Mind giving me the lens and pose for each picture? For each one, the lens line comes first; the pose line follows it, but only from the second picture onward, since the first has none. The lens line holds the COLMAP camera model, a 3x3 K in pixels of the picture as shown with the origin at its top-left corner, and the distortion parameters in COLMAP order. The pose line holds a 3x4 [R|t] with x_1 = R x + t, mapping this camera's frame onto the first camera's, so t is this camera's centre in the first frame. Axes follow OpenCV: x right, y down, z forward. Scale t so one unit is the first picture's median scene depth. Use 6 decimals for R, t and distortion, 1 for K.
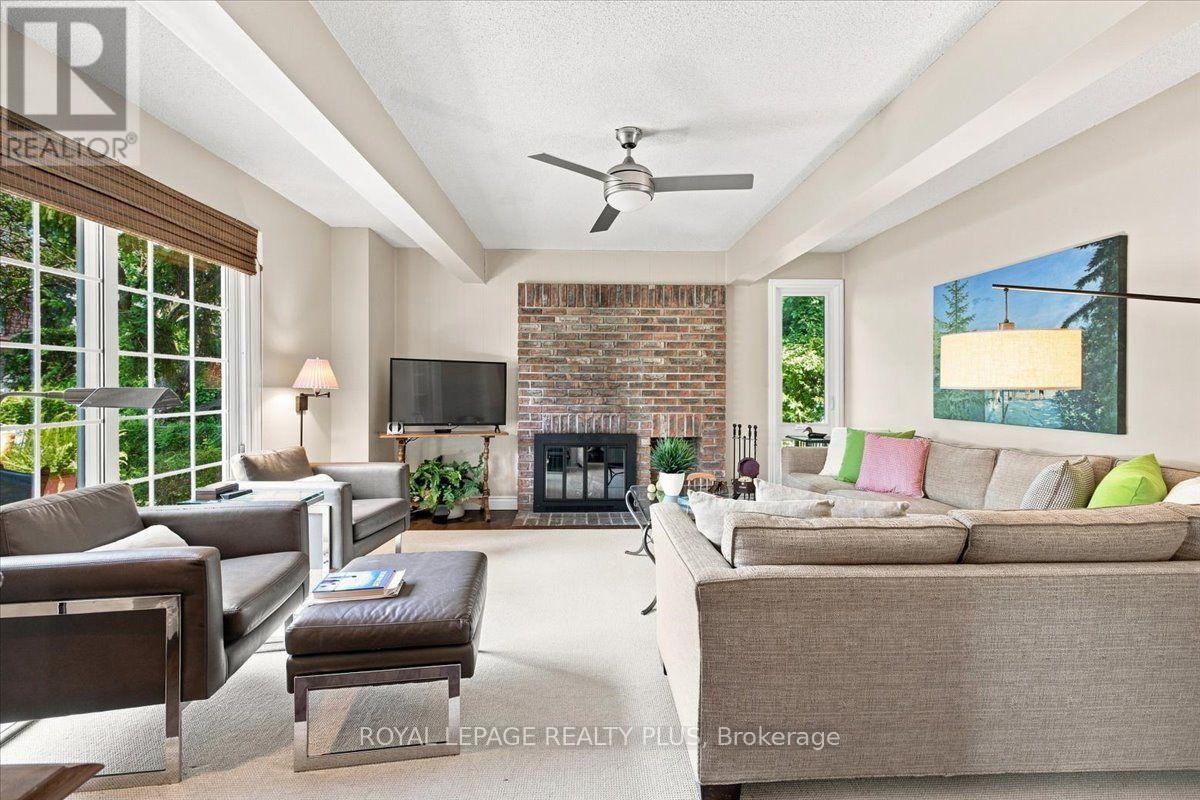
lens RADIAL K [[516.1, 0, 603.6], [0, 516.1, 390.8], [0, 0, 1]] dist [0.013633, -0.000257]
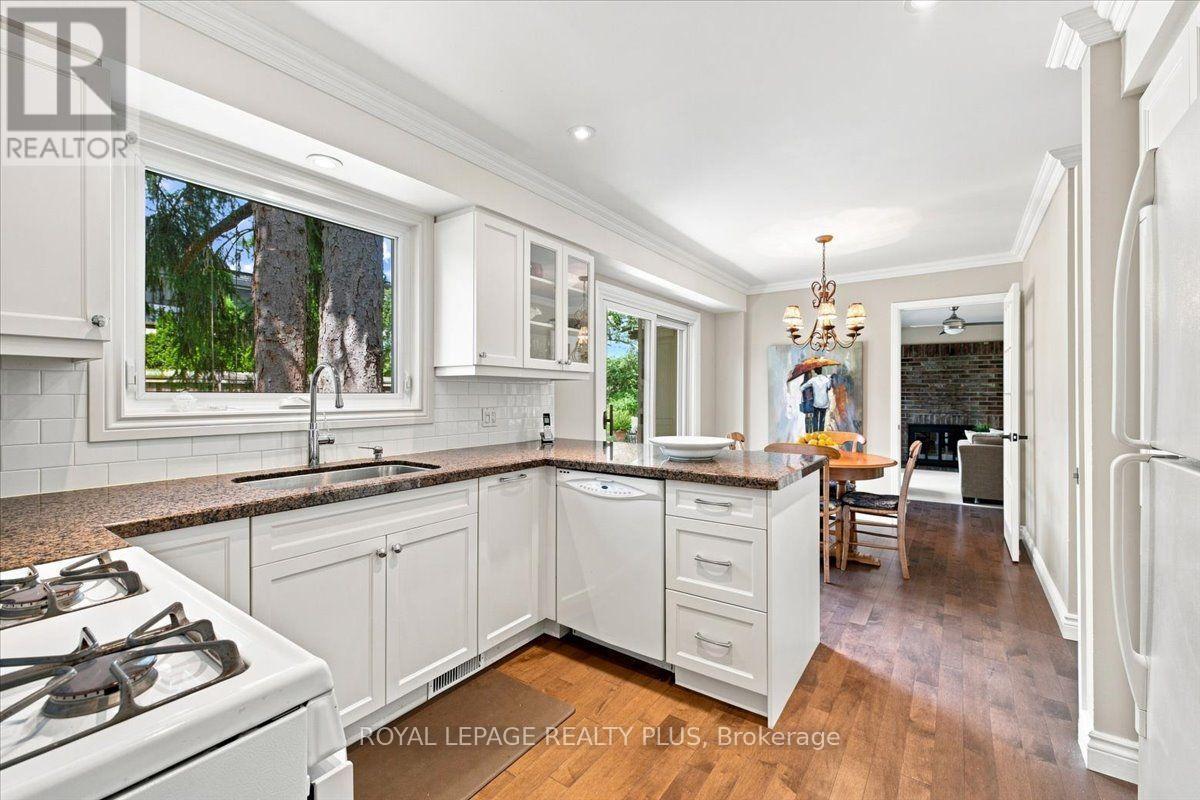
lens RADIAL K [[516.1, 0, 598.2], [0, 516.1, 397.2], [0, 0, 1]] dist [0.013633, -0.000257]
pose [[0.796517, 0.000985, -0.604615, 0.112893], [-0.004570, 0.999980, -0.004392, -0.002599], [0.604599, 0.006261, 0.796506, -1.220617]]
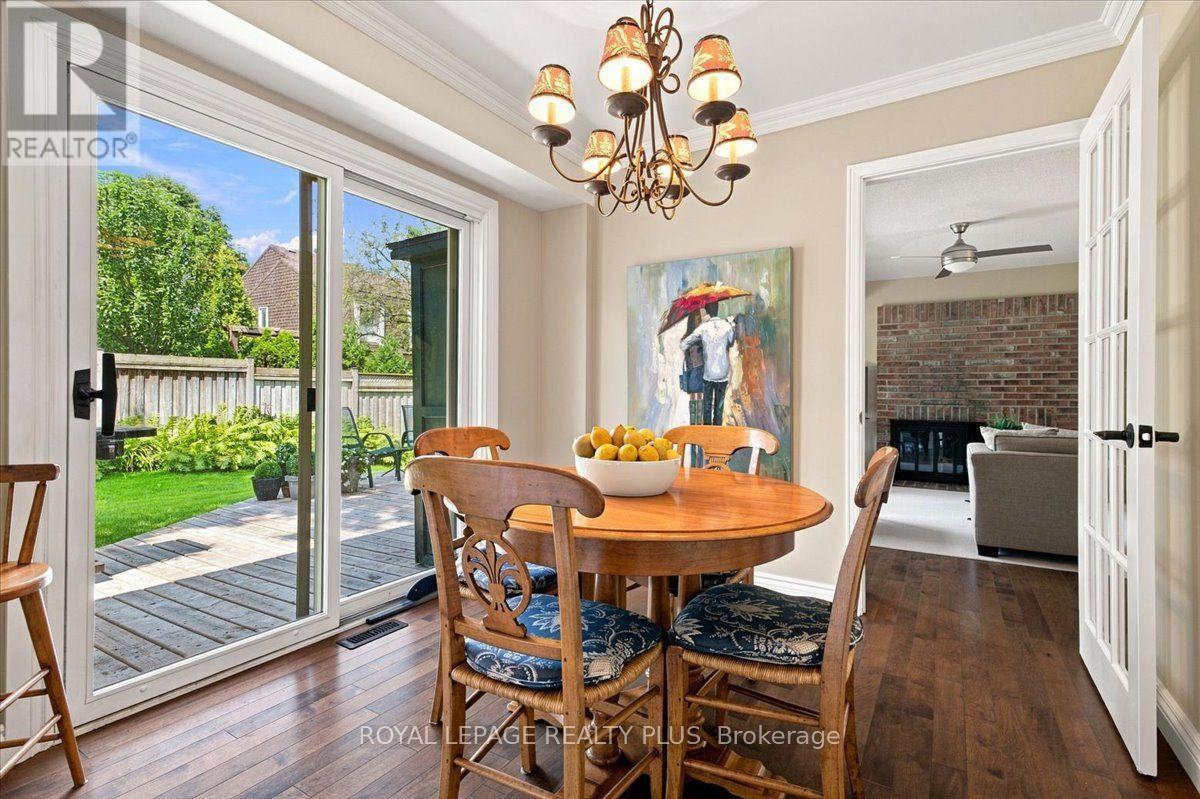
lens RADIAL K [[576.2, 0, 599.9], [0, 576.2, 394.1], [0, 0, 1]] dist [0.018826, -0.001293]
pose [[0.832588, 0.001685, -0.553890, 0.065653], [-0.007228, 0.999943, -0.007822, 0.033539], [0.553846, 0.010516, 0.832553, -0.634861]]
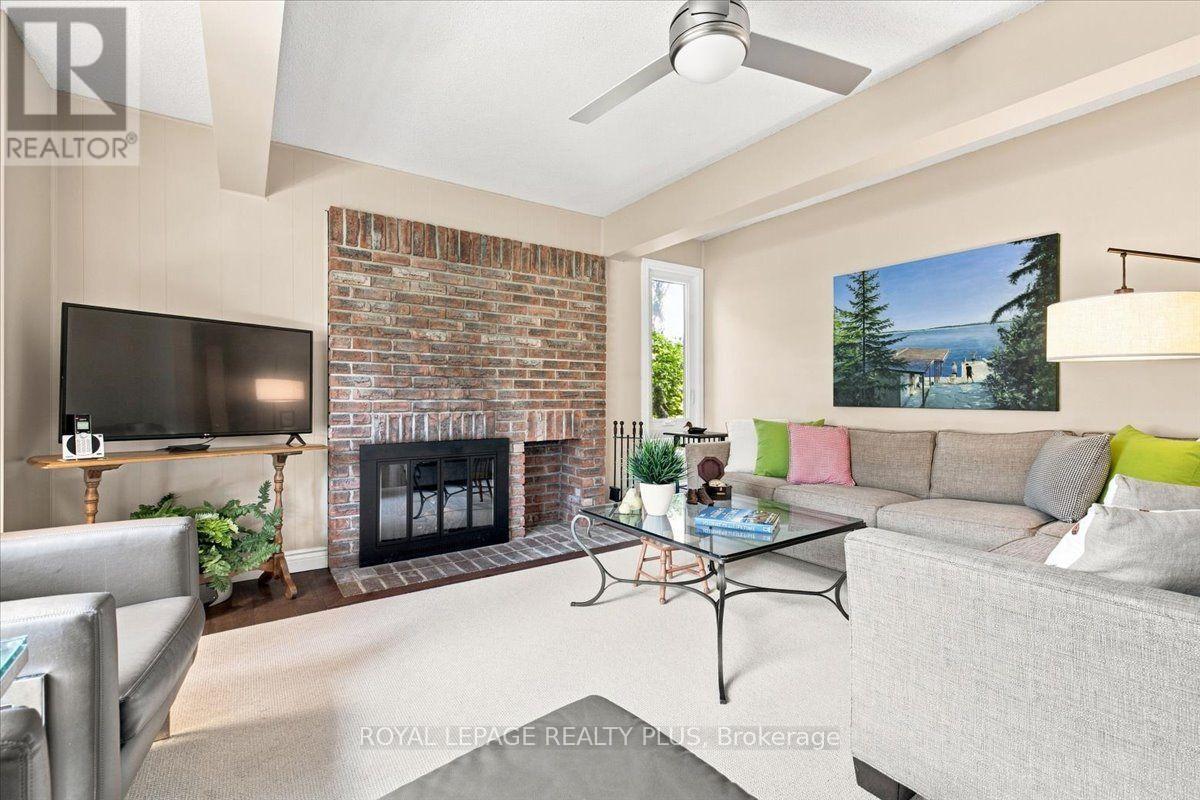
lens RADIAL K [[516.1, 0, 597.9], [0, 516.1, 398.5], [0, 0, 1]] dist [0.013633, -0.000257]
pose [[0.845627, -0.004445, 0.533755, -0.227137], [0.004759, 0.999988, 0.000789, 0.025996], [-0.533753, 0.001873, 0.845639, 0.296170]]
